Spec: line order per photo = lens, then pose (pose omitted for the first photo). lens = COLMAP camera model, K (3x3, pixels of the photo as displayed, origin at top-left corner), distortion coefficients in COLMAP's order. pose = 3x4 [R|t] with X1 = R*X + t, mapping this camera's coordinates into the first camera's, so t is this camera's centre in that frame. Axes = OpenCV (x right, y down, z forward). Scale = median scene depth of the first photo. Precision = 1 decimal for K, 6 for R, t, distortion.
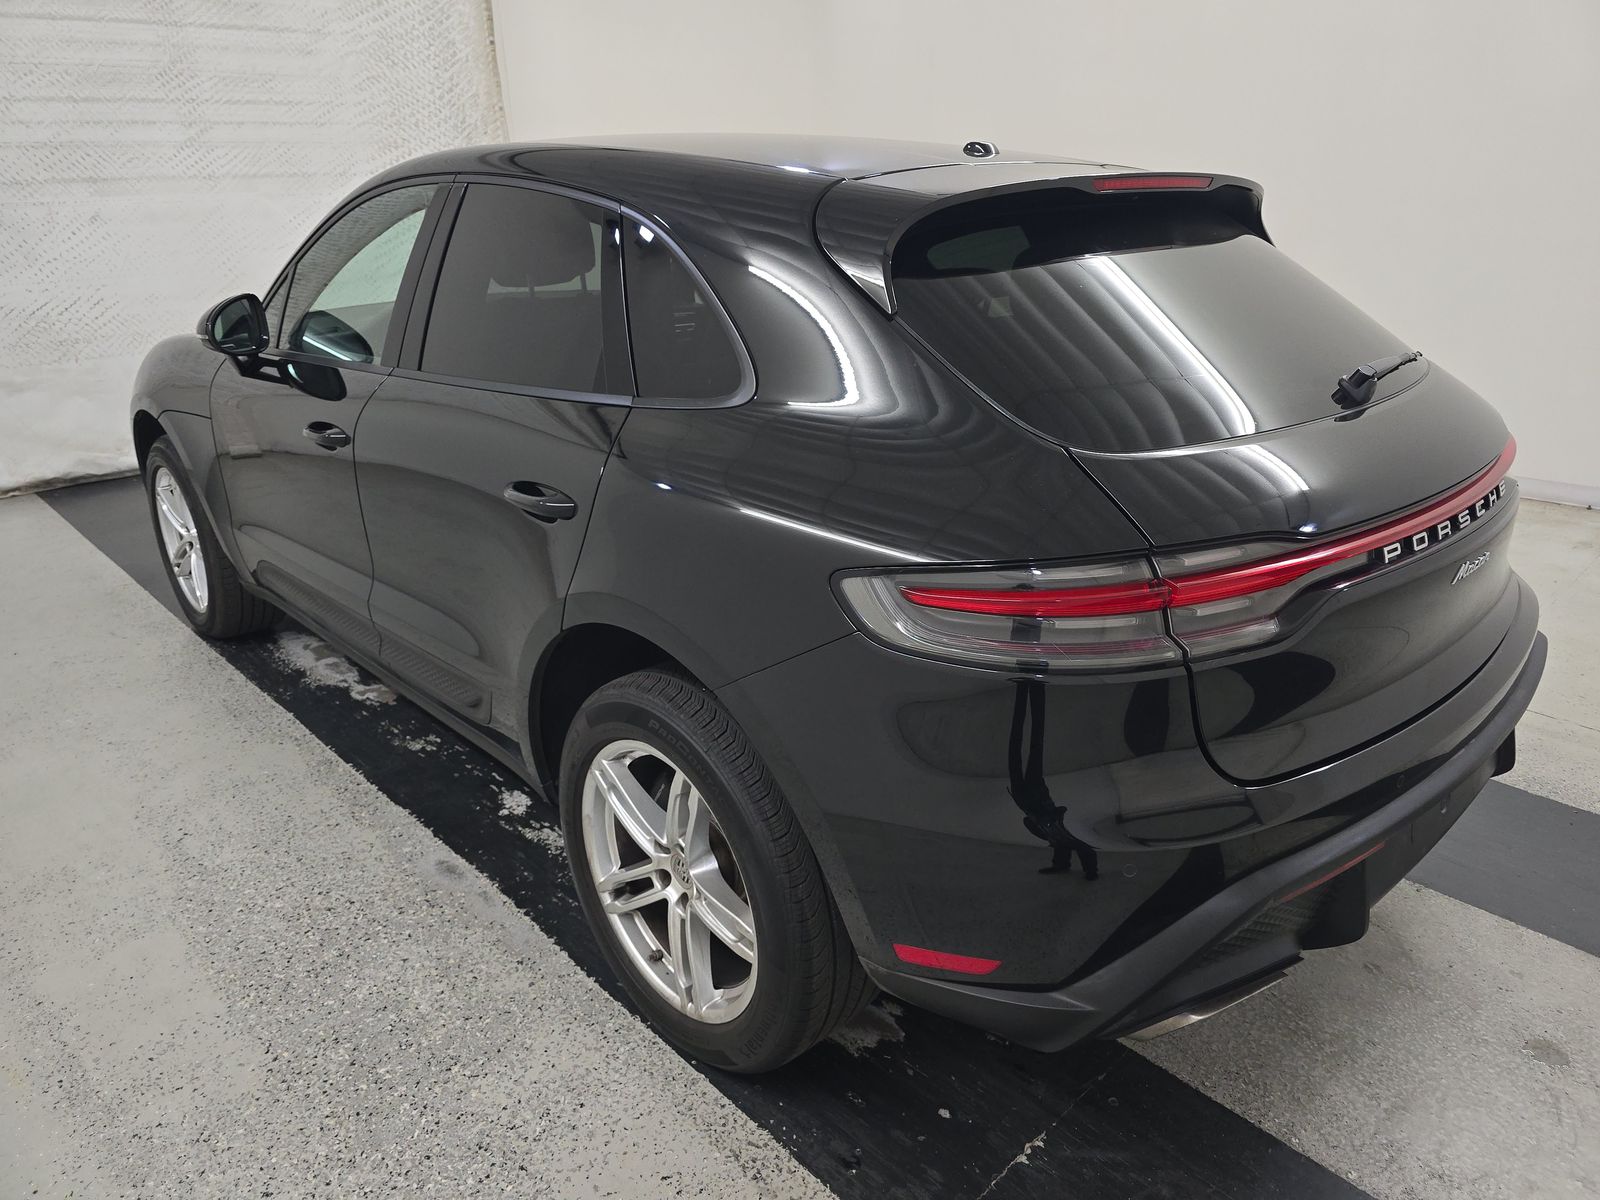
lens RADIAL K [[1075.9, 0, 801.0], [0, 1075.9, 601.7], [0, 0, 1]] dist [0.055255, -0.042844]
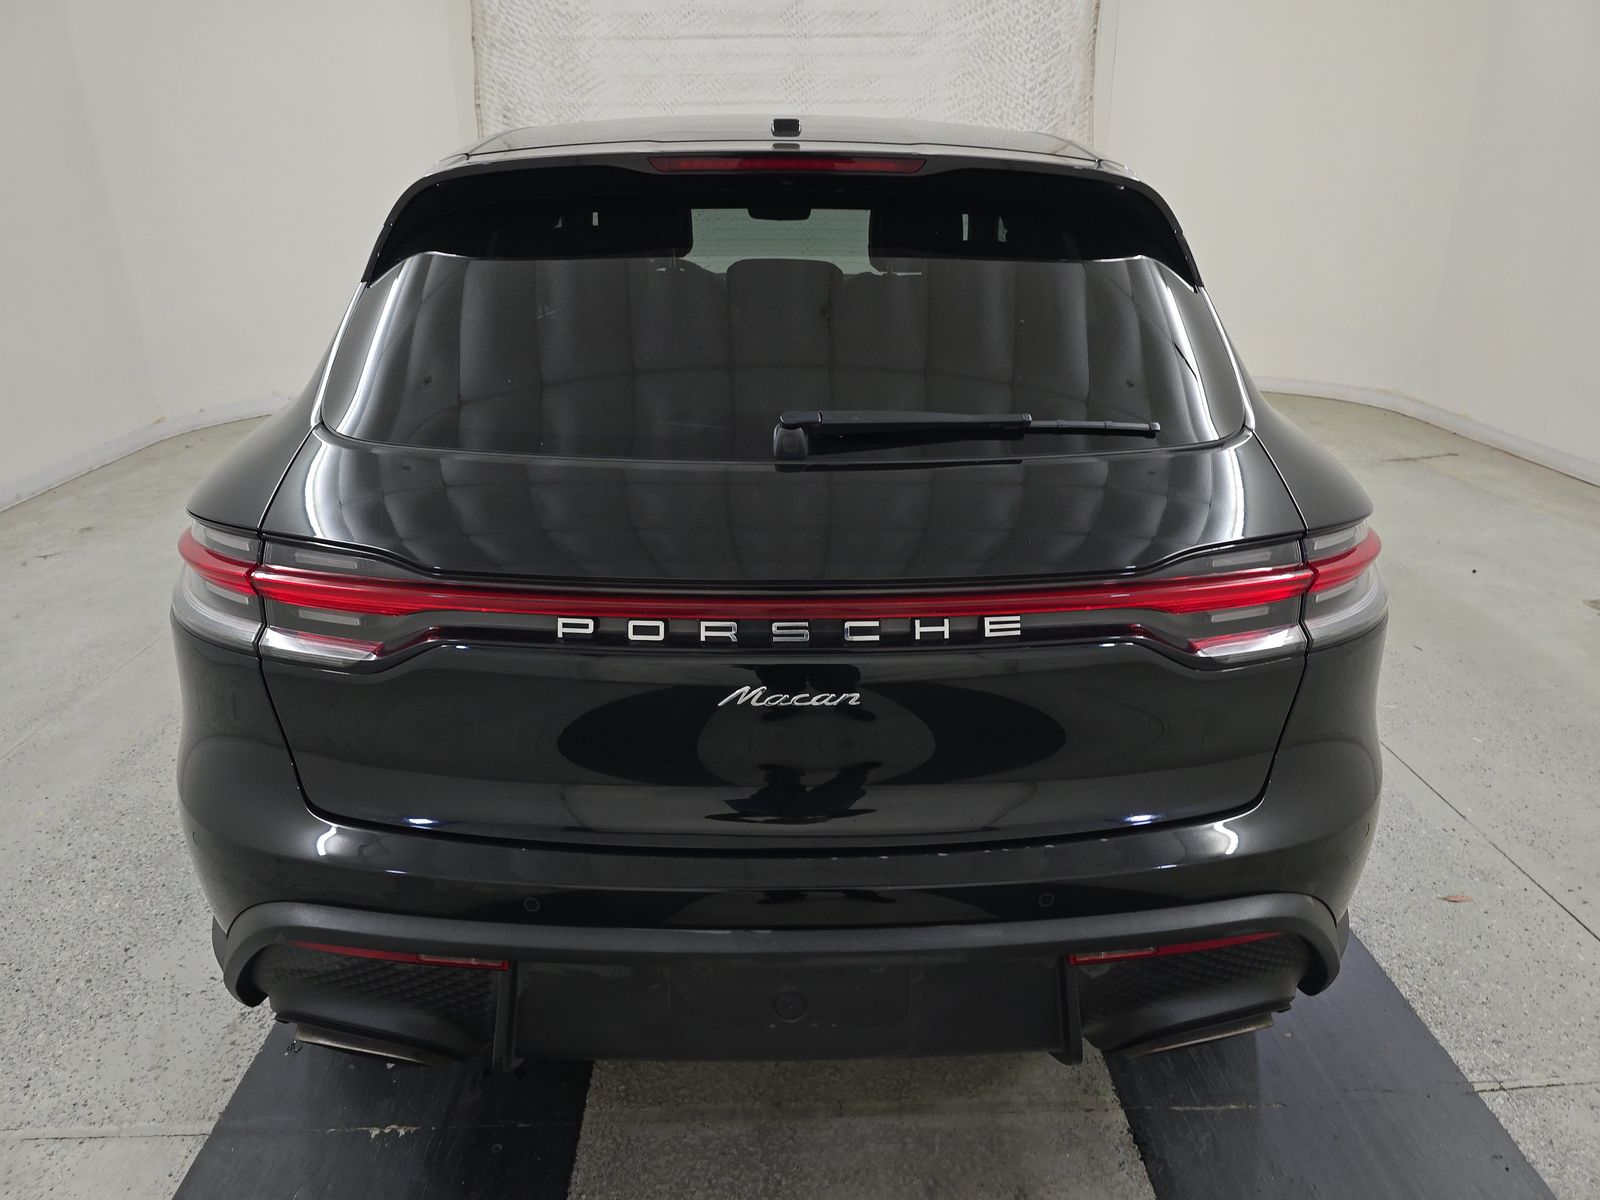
lens RADIAL K [[1075.9, 0, 799.9], [0, 1075.9, 599.7], [0, 0, 1]] dist [0.055255, -0.042844]
pose [[0.742335, 0.257866, -0.618421, 0.278813], [-0.255992, 0.962109, 0.093889, -0.043913], [0.619199, 0.088613, 0.780218, 0.116320]]
